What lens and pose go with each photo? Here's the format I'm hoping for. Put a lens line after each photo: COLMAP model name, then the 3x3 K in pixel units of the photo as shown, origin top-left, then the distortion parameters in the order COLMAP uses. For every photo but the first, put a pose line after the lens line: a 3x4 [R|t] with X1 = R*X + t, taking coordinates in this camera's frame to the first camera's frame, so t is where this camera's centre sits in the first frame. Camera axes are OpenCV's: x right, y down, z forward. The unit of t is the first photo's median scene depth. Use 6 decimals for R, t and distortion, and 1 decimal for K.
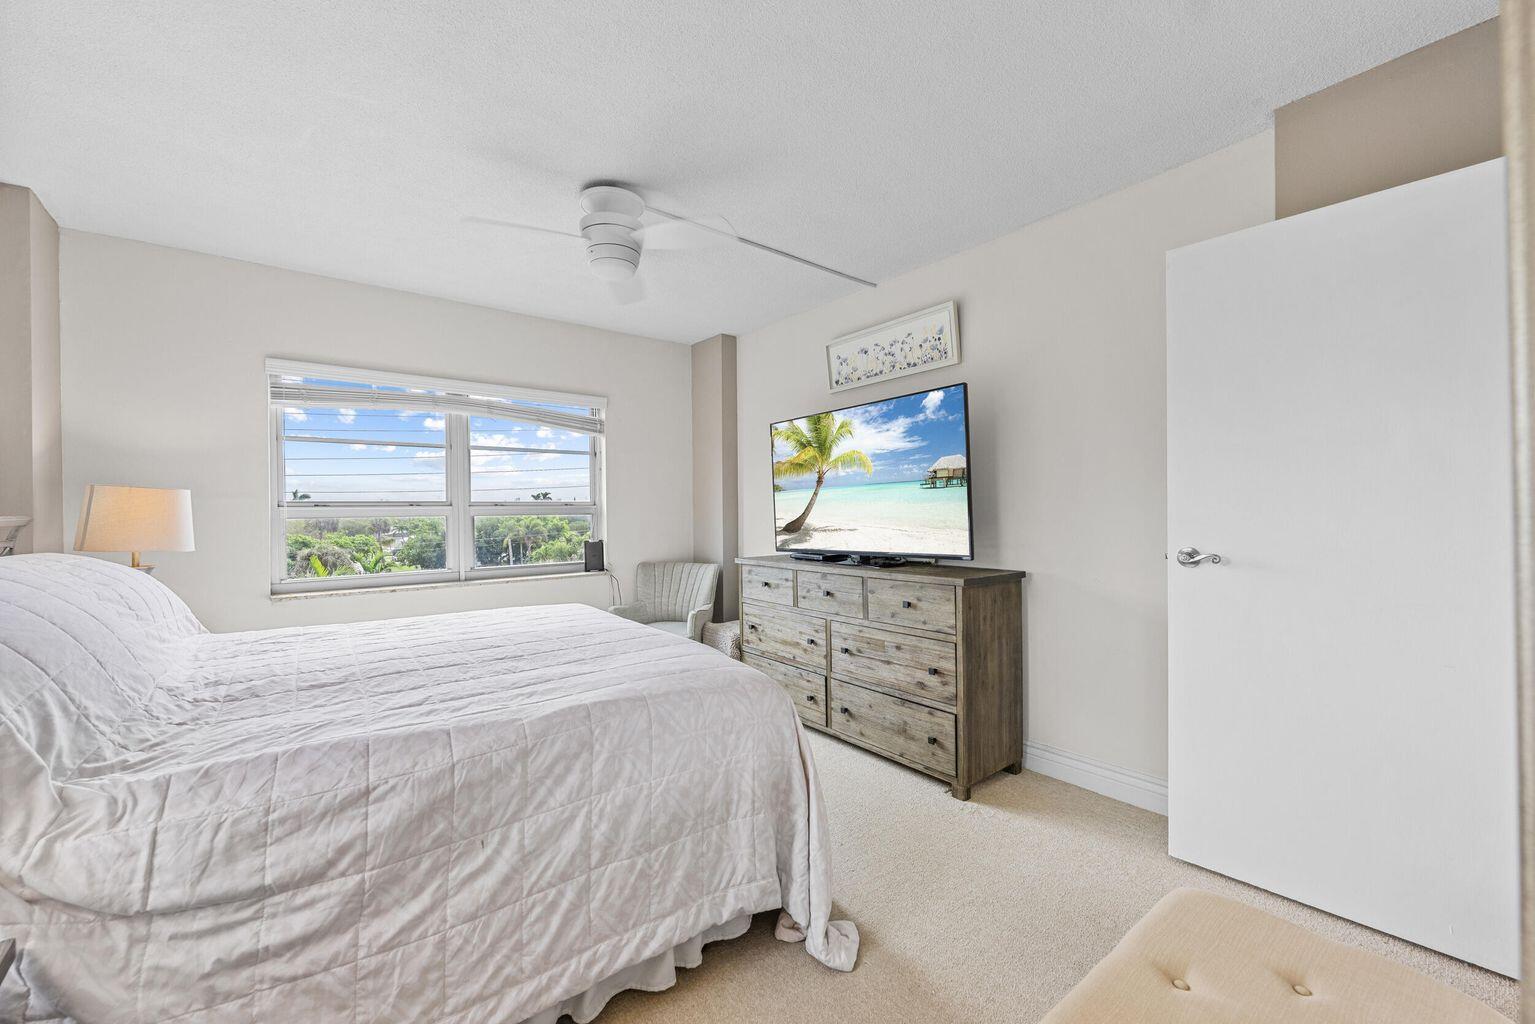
lens RADIAL K [[627.2, 0, 769.1], [0, 627.2, 506.7], [0, 0, 1]] dist [-0.000968, -0.000226]
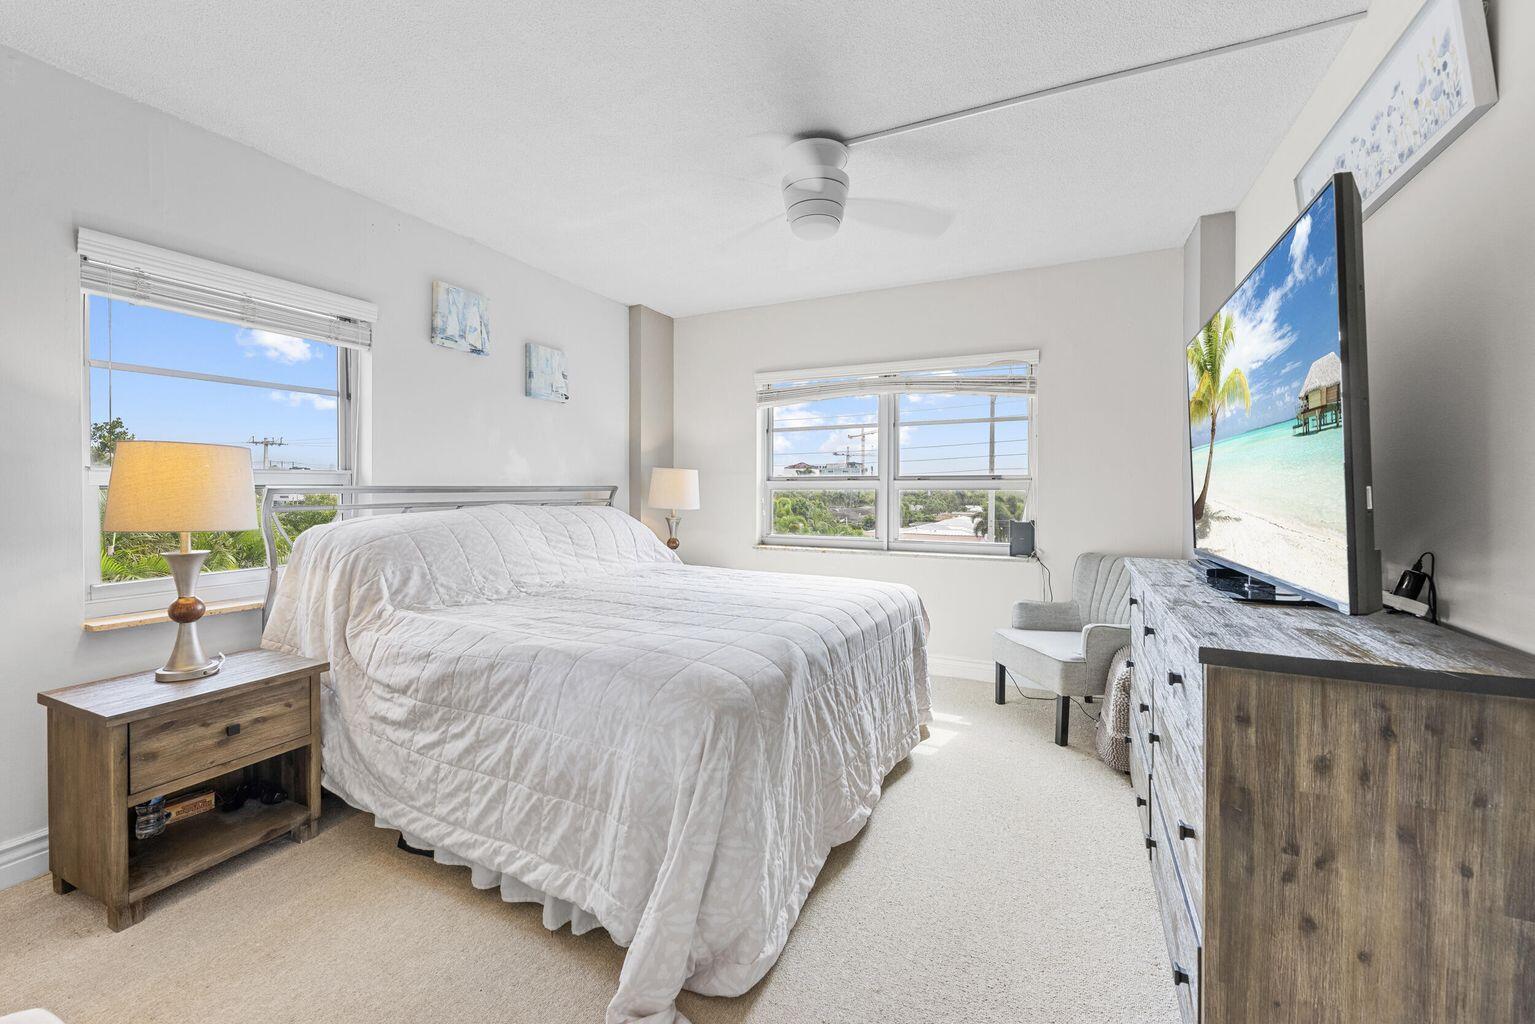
lens RADIAL K [[629.9, 0, 769.2], [0, 629.9, 492.6], [0, 0, 1]] dist [-0.000845, -0.000210]
pose [[0.407295, 0.015210, -0.913170, 1.025501], [0.000366, 0.999859, 0.016817, 0.005292], [0.913297, -0.007183, 0.407232, 0.971241]]
